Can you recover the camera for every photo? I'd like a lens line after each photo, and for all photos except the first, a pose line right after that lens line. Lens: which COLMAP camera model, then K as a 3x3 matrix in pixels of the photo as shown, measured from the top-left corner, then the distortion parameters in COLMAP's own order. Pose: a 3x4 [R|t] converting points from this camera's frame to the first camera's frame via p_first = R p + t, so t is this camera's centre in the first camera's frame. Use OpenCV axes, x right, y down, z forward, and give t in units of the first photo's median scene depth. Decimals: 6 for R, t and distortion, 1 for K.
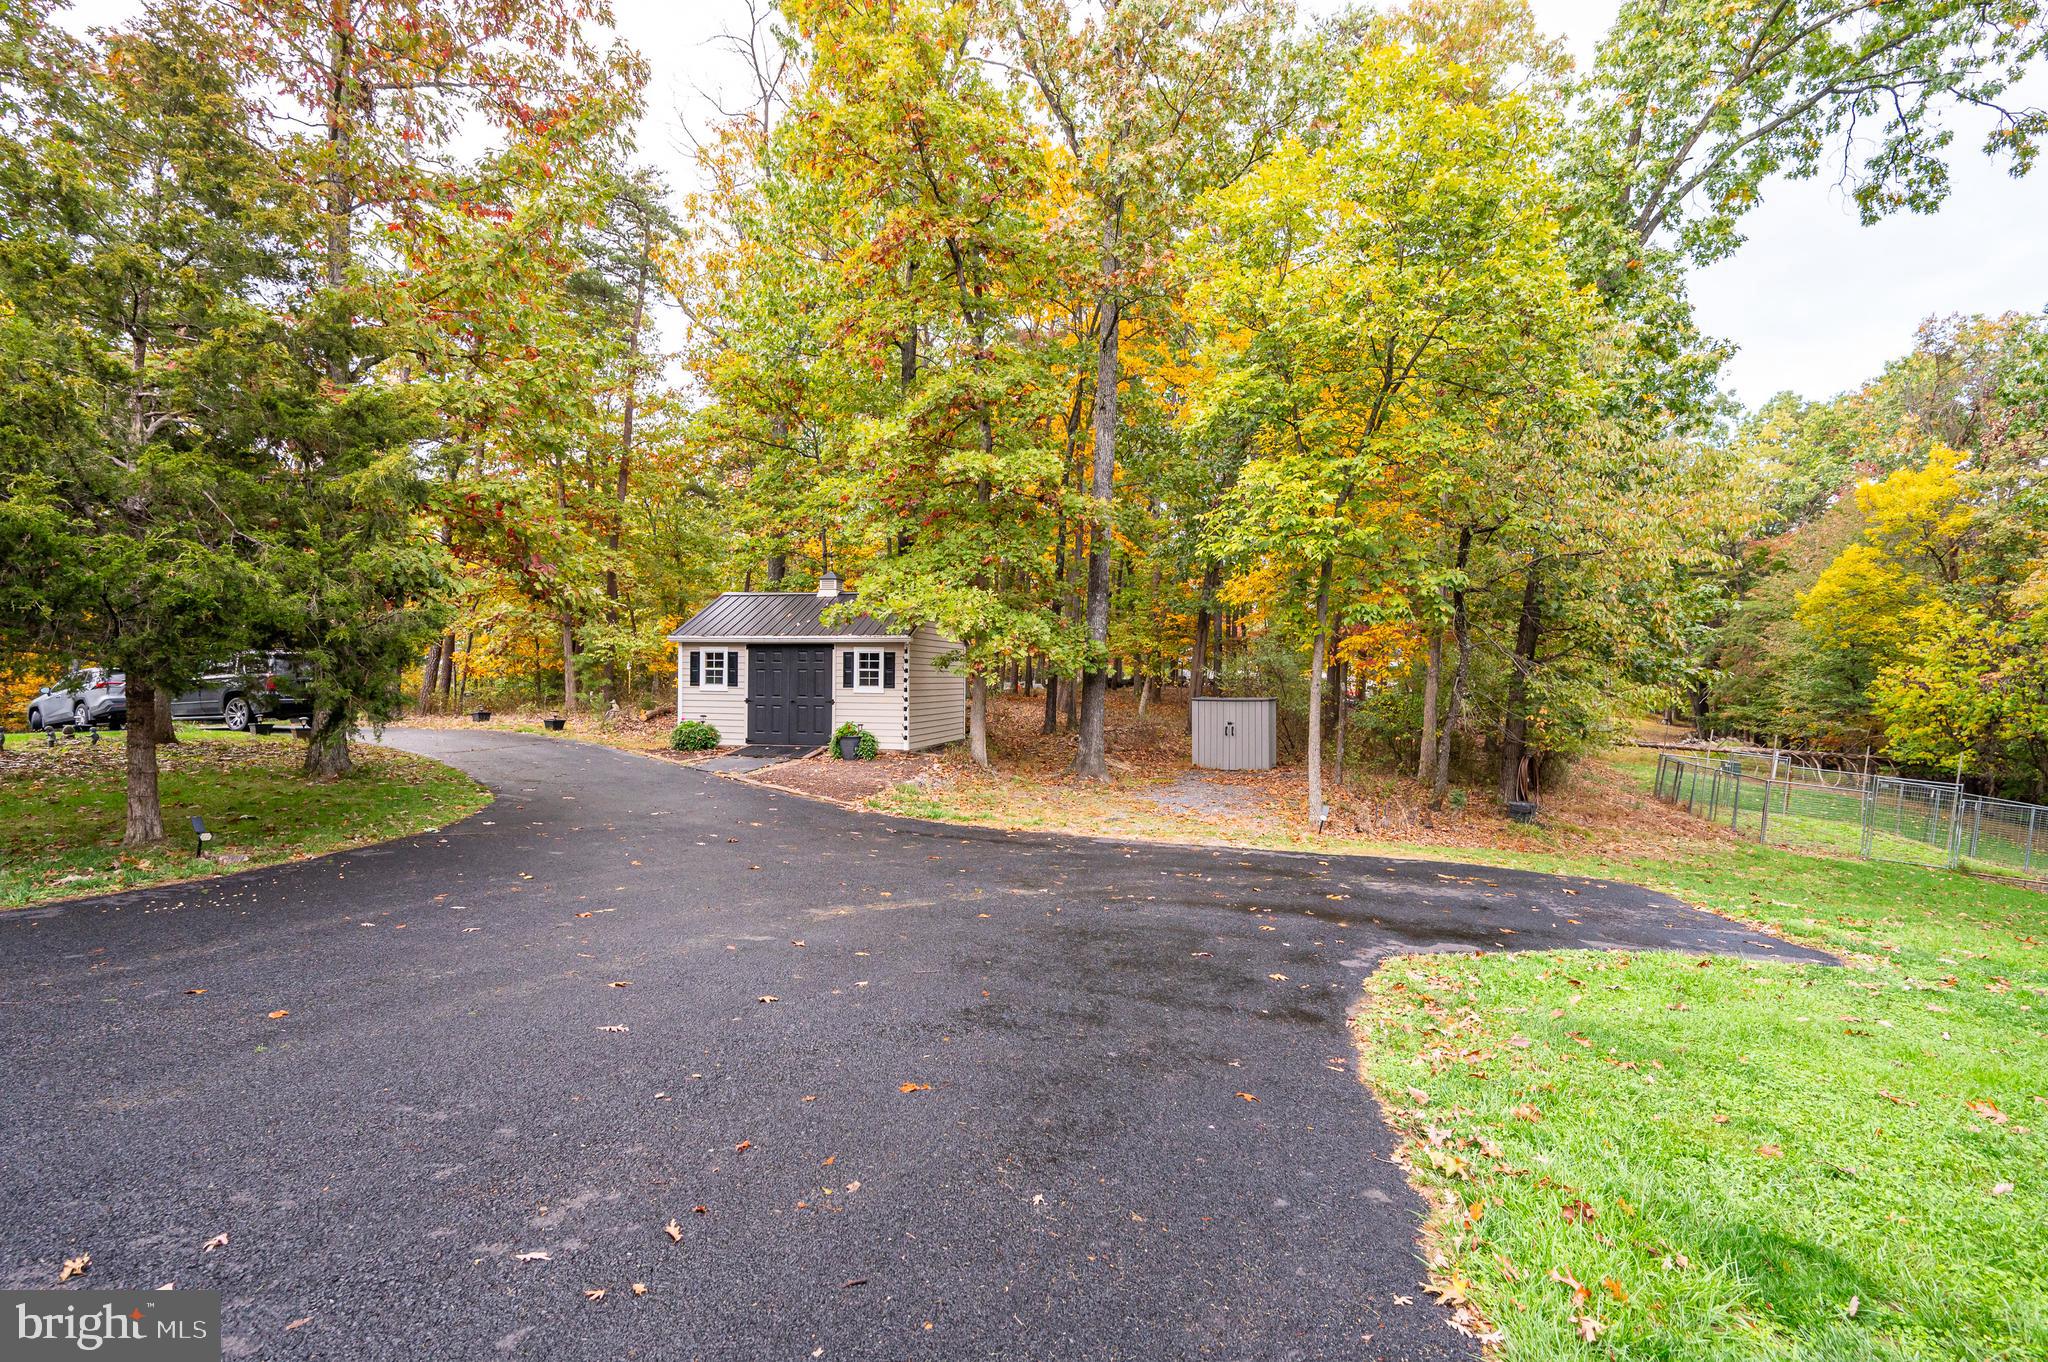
lens RADIAL K [[940.2, 0, 1024.0], [0, 940.2, 681.0], [0, 0, 1]] dist [0.001698, 0.000810]
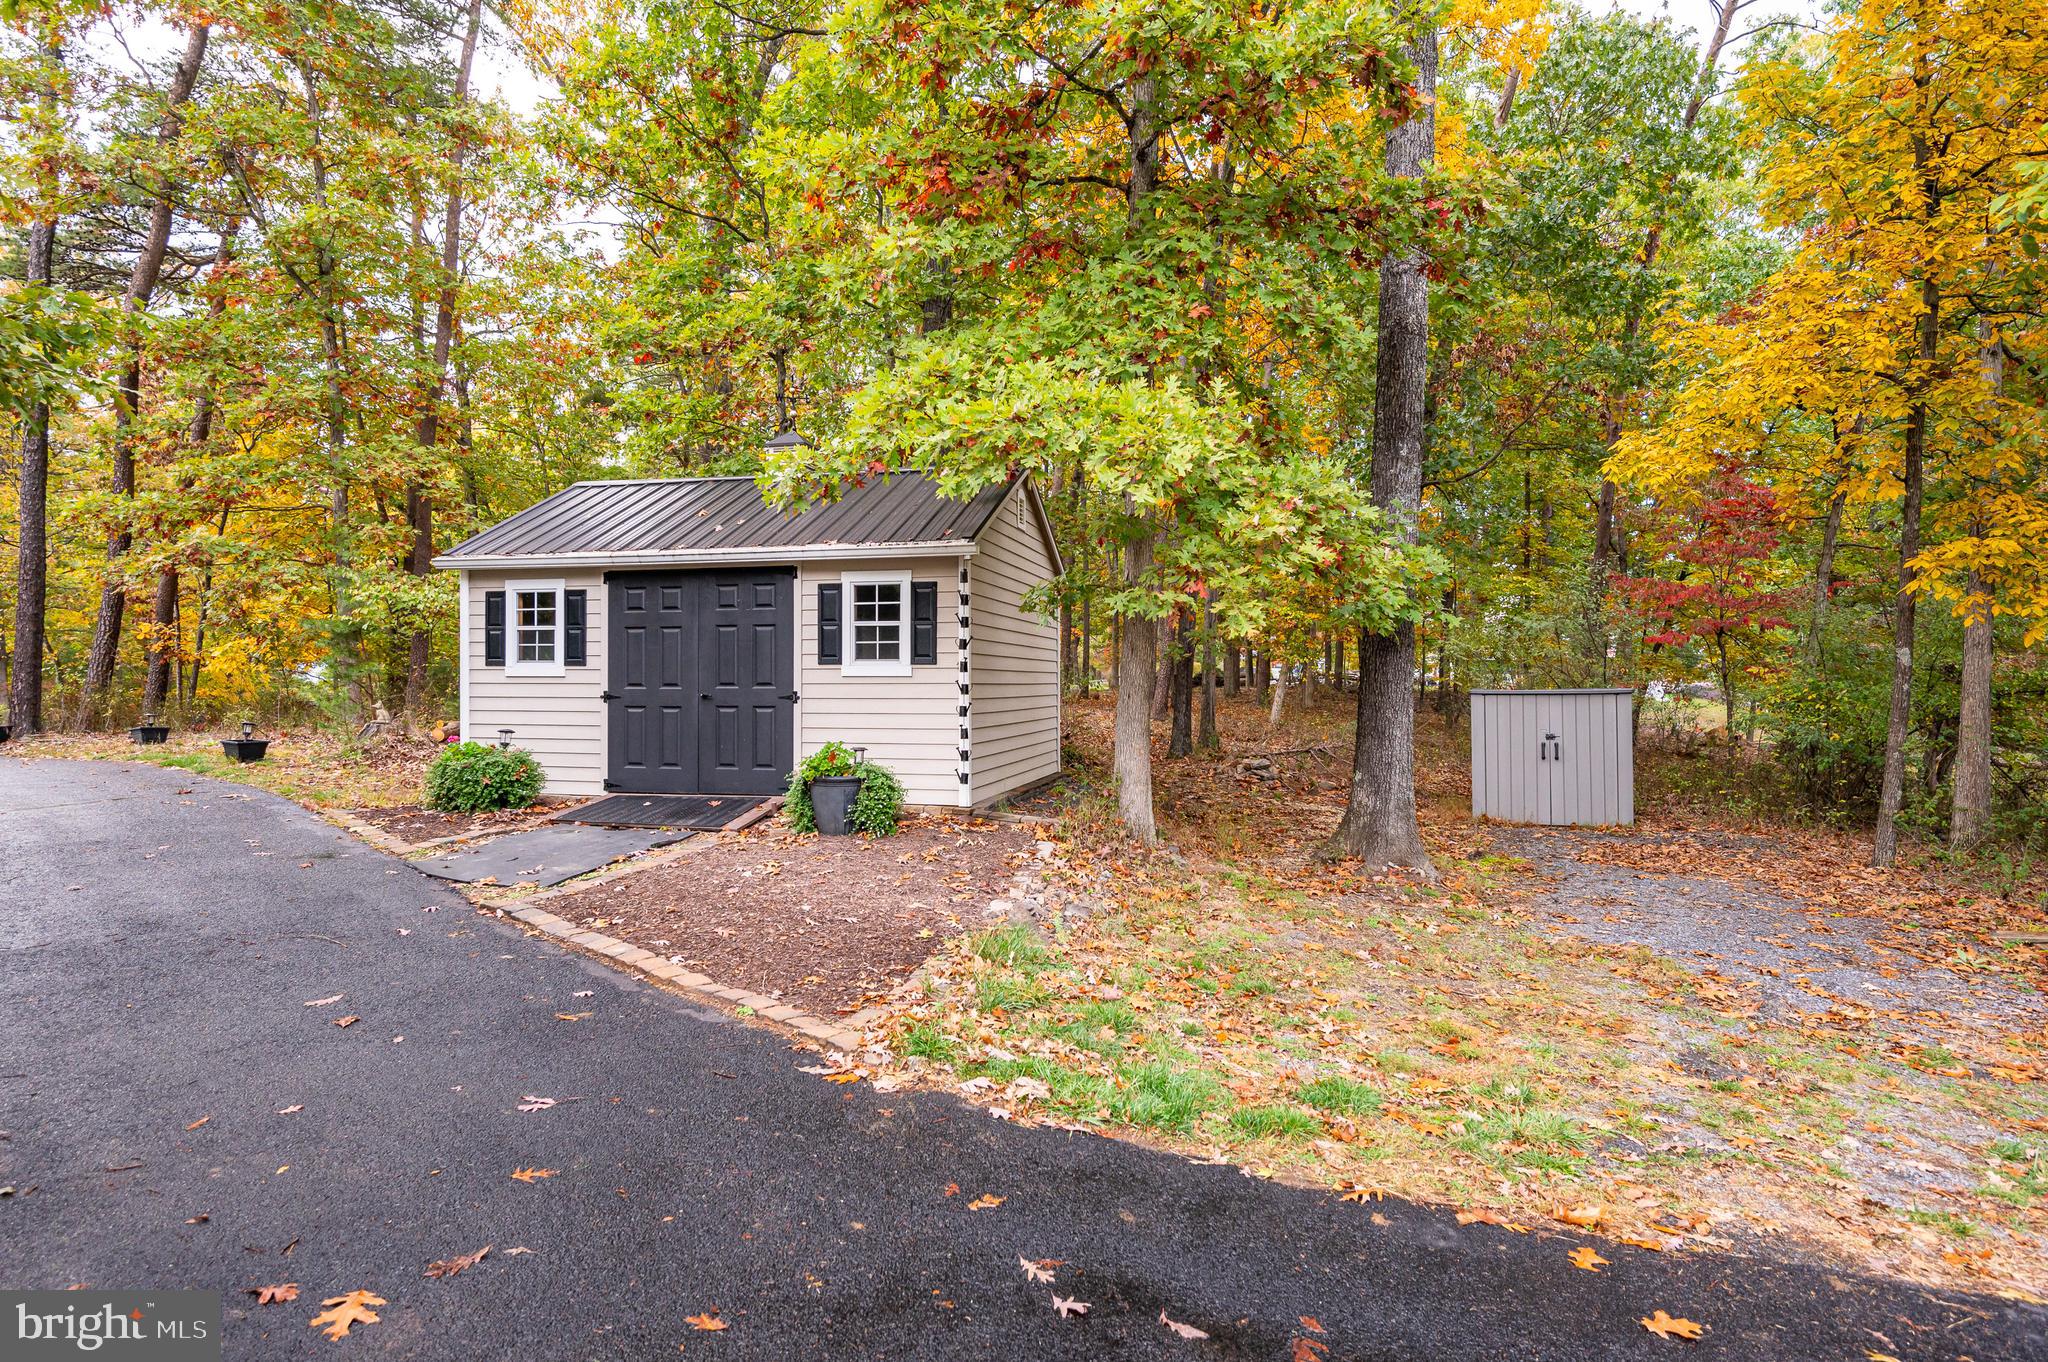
lens RADIAL K [[1098.5, 0, 1024.0], [0, 1098.5, 681.0], [0, 0, 1]] dist [0.002005, 0.000007]
pose [[0.999911, -0.009409, -0.009478, -0.091558], [0.009387, 0.999953, -0.002290, 0.016901], [0.009499, 0.002201, 0.999952, 0.488082]]
